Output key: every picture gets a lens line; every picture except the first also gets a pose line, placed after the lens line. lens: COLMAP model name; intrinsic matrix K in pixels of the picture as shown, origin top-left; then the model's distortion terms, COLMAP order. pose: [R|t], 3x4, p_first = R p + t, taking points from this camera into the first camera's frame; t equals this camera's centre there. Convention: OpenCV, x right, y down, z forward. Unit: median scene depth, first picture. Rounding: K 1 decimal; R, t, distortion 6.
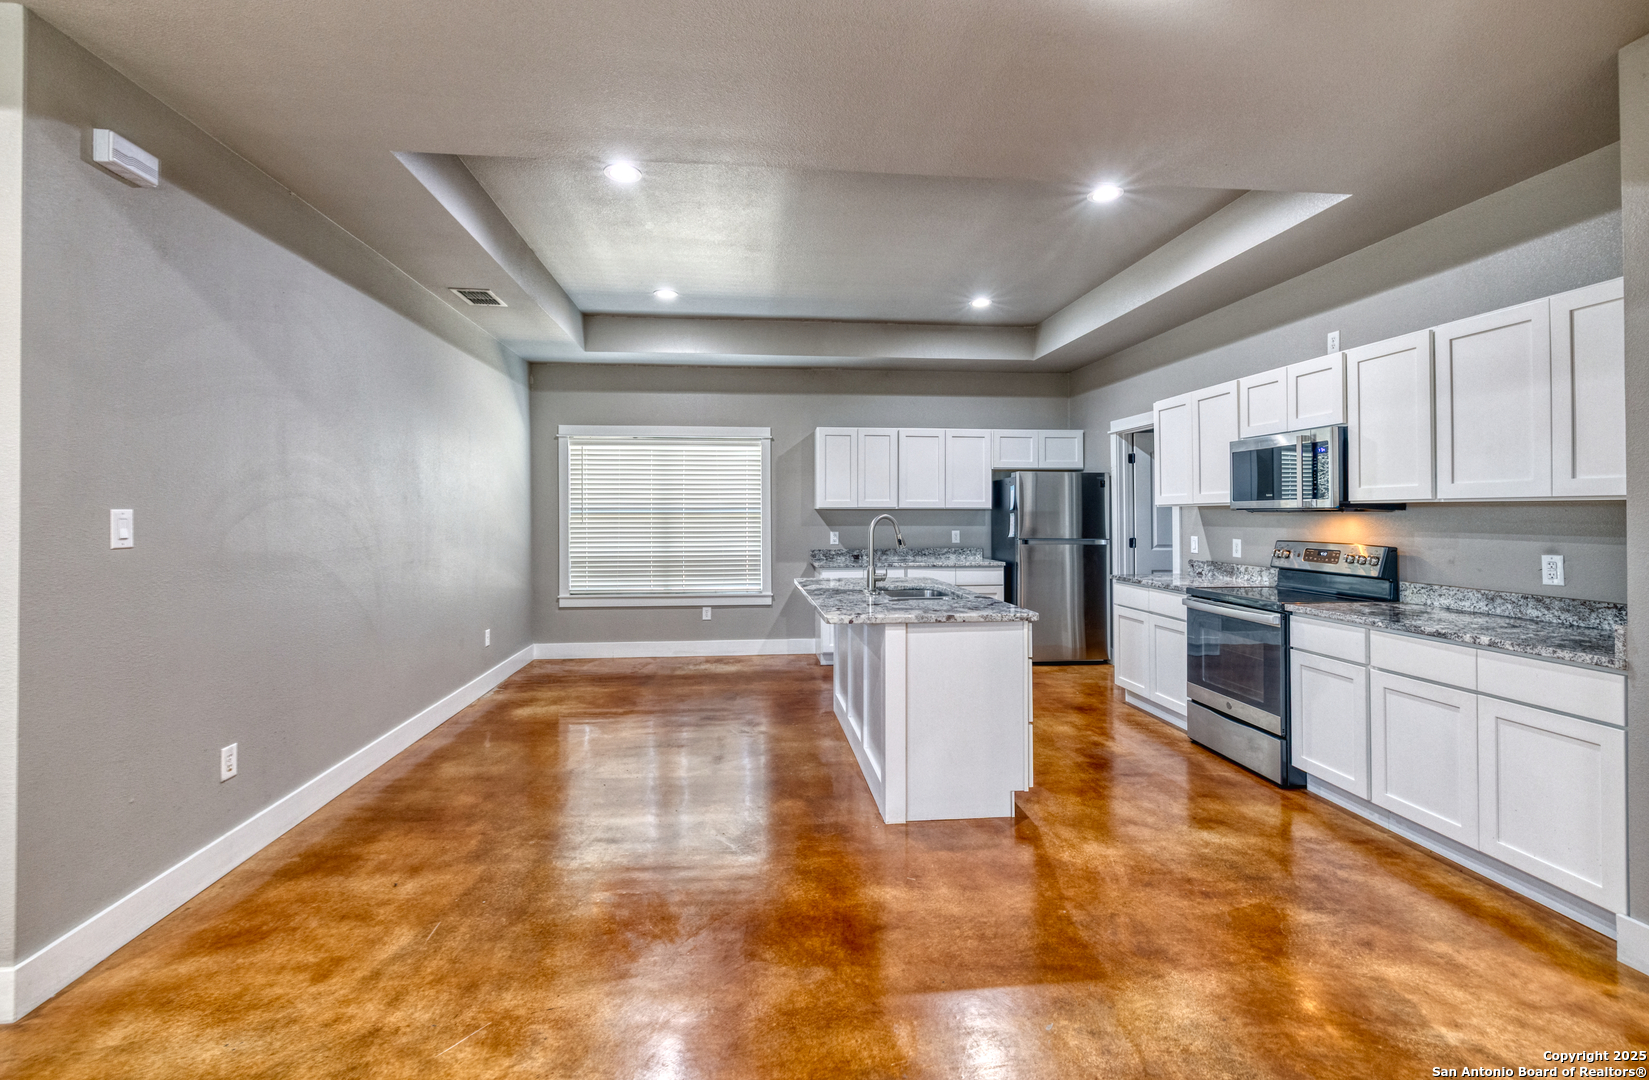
lens RADIAL K [[716.4, 0, 819.3], [0, 716.4, 506.7], [0, 0, 1]] dist [-0.000205, -0.000226]
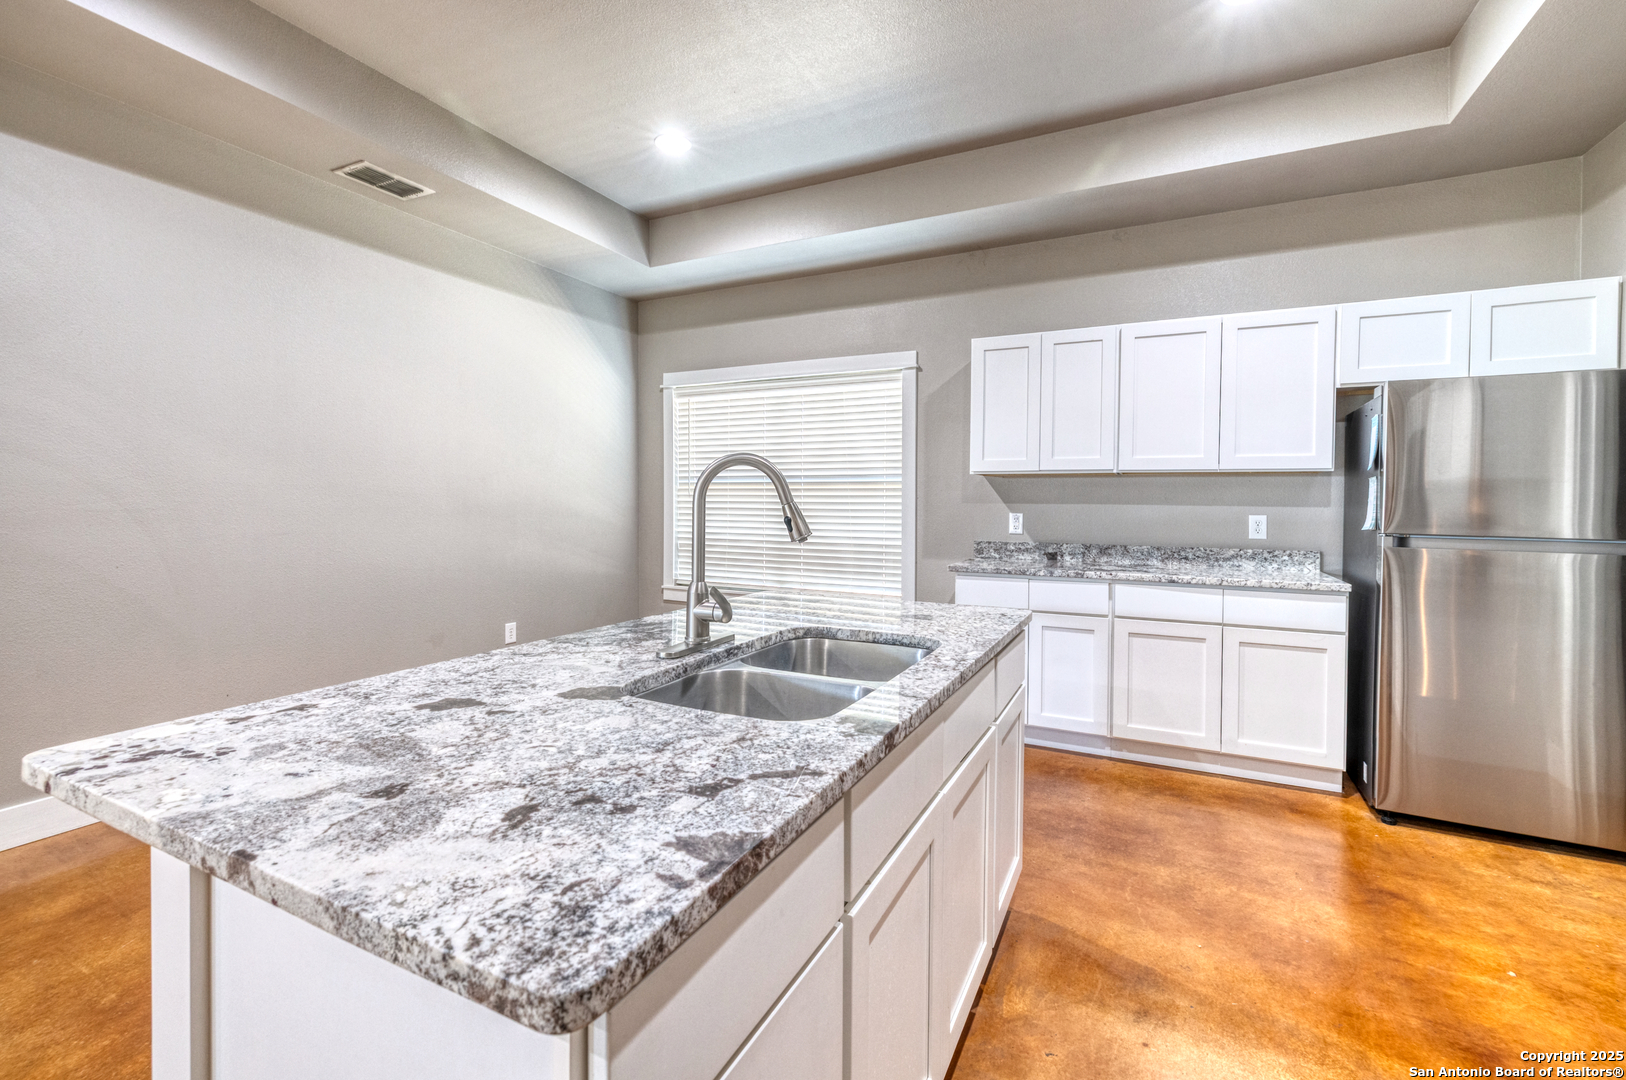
lens RADIAL K [[704.1, 0, 809.3], [0, 704.1, 511.5], [0, 0, 1]] dist [0.001119, 0.000260]
pose [[0.843729, 0.016654, -0.536512, 0.201347], [-0.003543, 0.999670, 0.025458, 0.019766], [0.536758, -0.019579, 0.843509, 0.419934]]
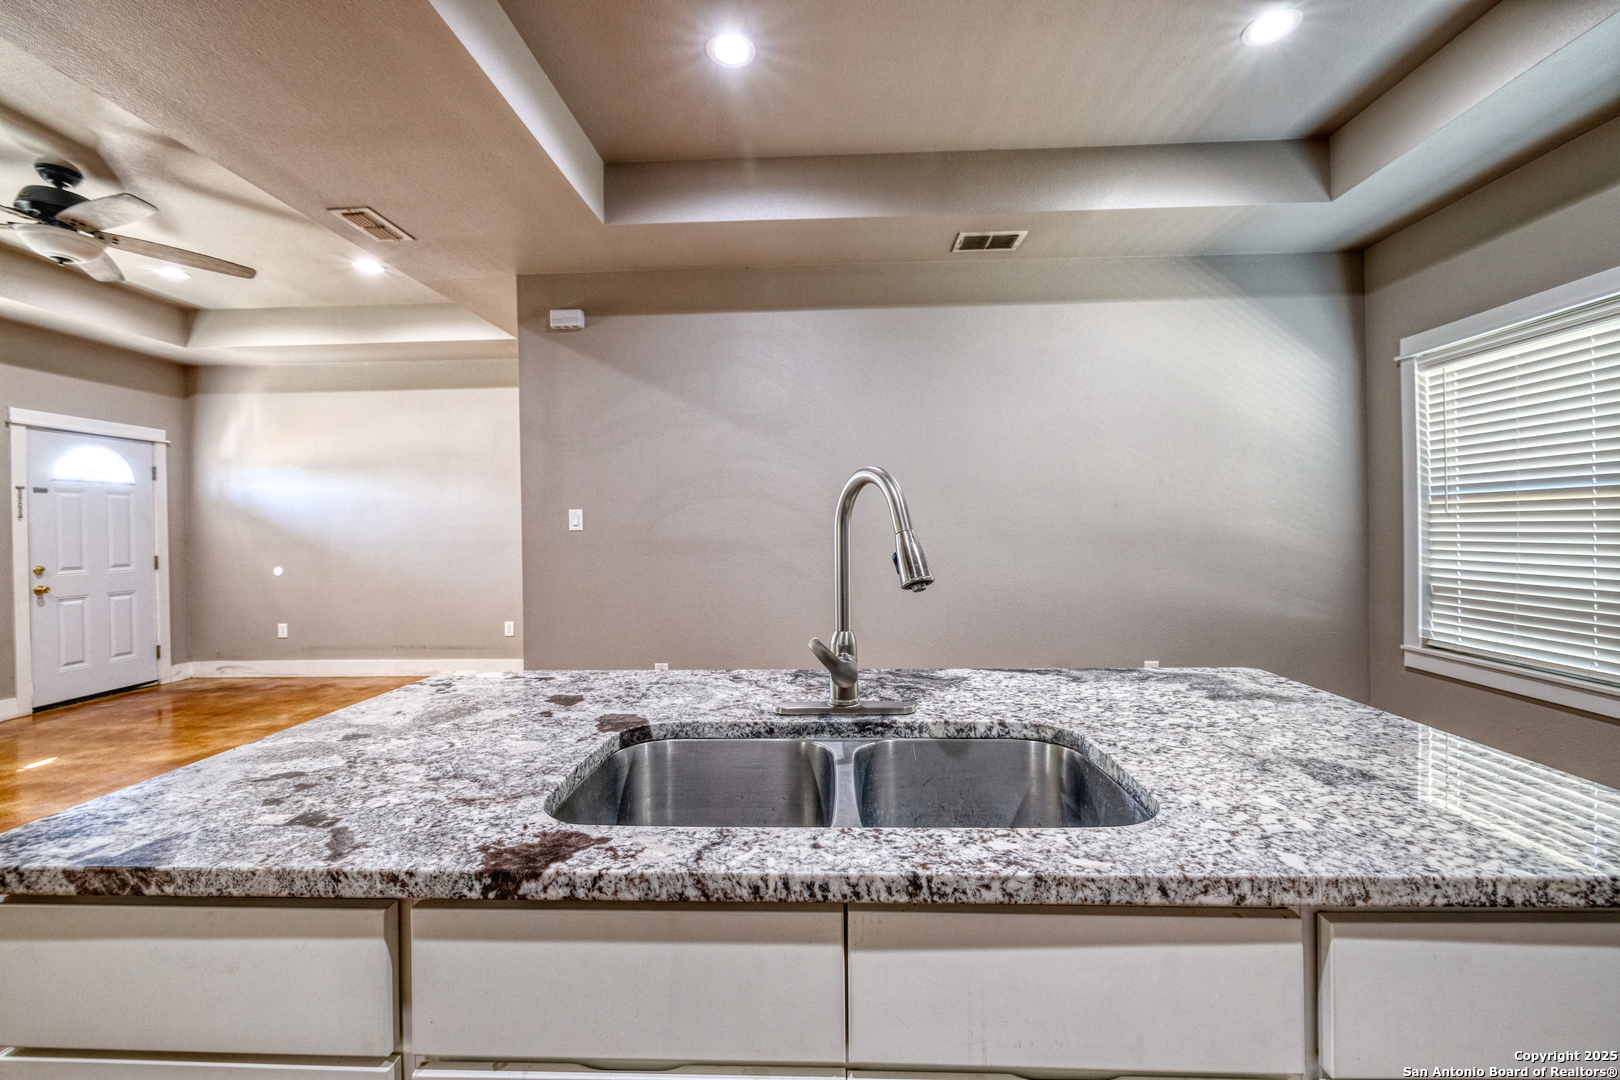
lens RADIAL K [[681.9, 0, 806.6], [0, 681.9, 528.4], [0, 0, 1]] dist [-0.001323, 0.000010]
pose [[-0.140432, 0.005182, -0.990077, 0.228815], [0.022835, 0.999737, 0.001993, 0.021116], [0.989827, -0.022328, -0.140514, 0.615553]]
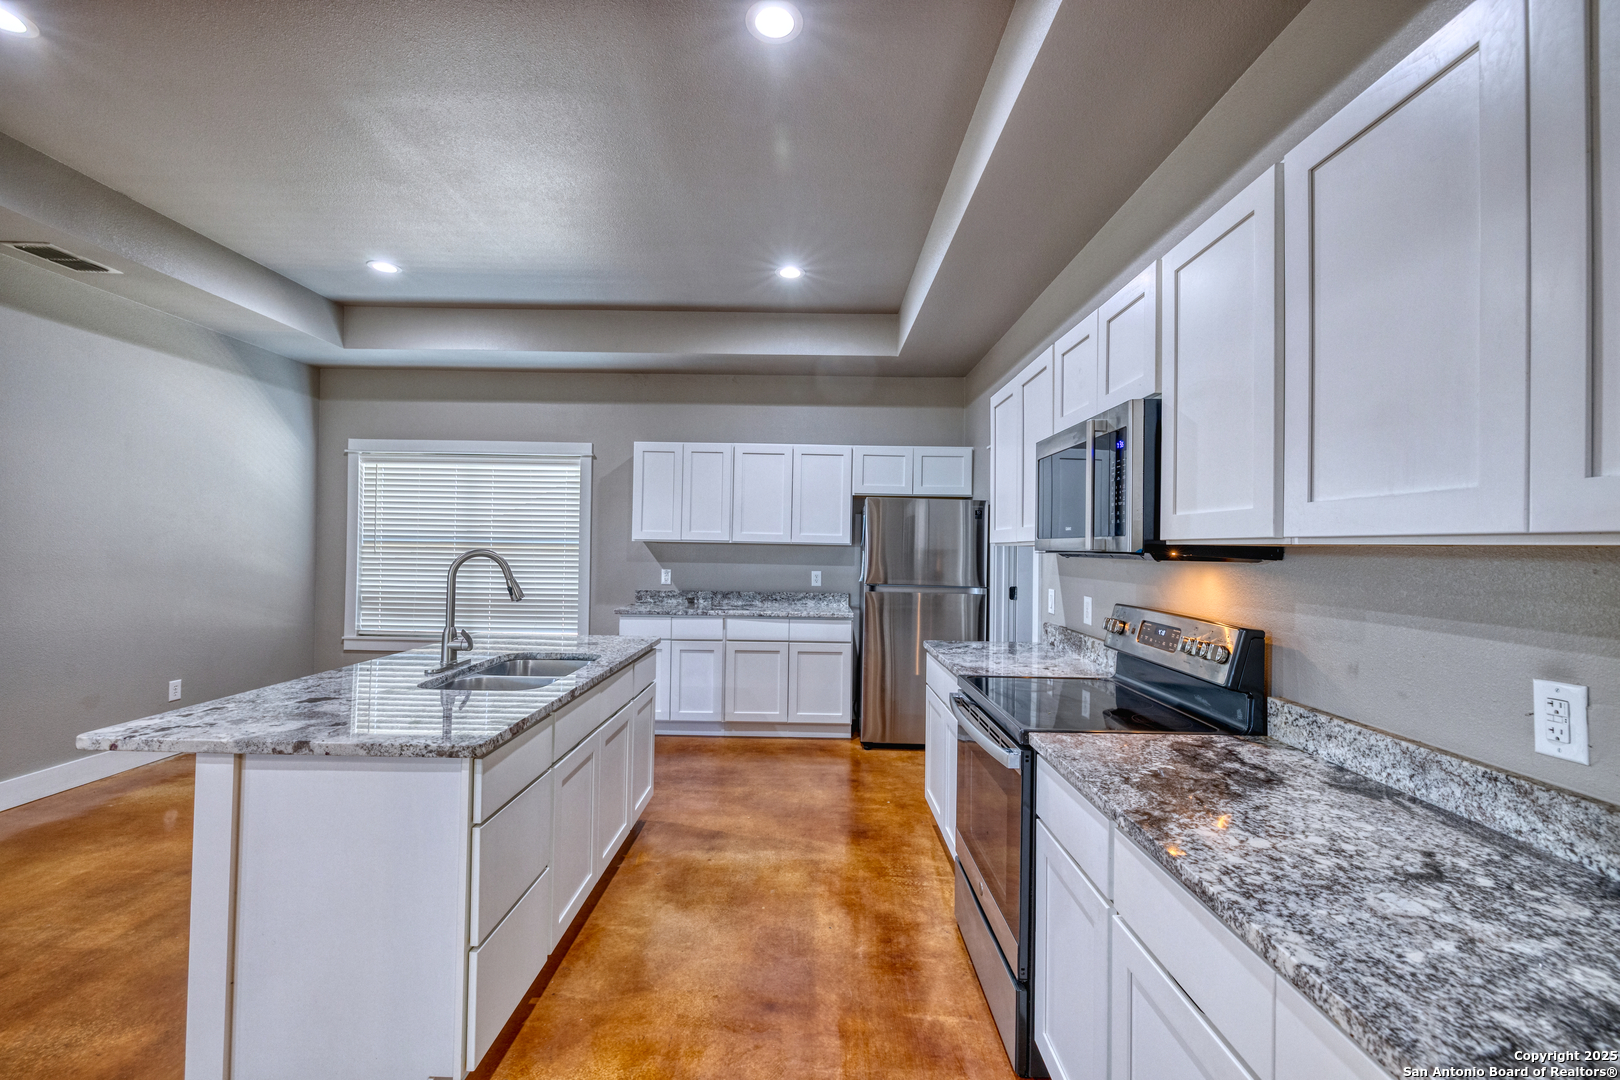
lens RADIAL K [[676.9, 0, 807.7], [0, 676.9, 536.7], [0, 0, 1]] dist [-0.000692, -0.000065]
pose [[0.993876, 0.016524, -0.109259, 0.279533], [-0.017137, 0.999842, -0.004669, -0.002002], [0.109165, 0.006512, 0.994002, 0.250125]]
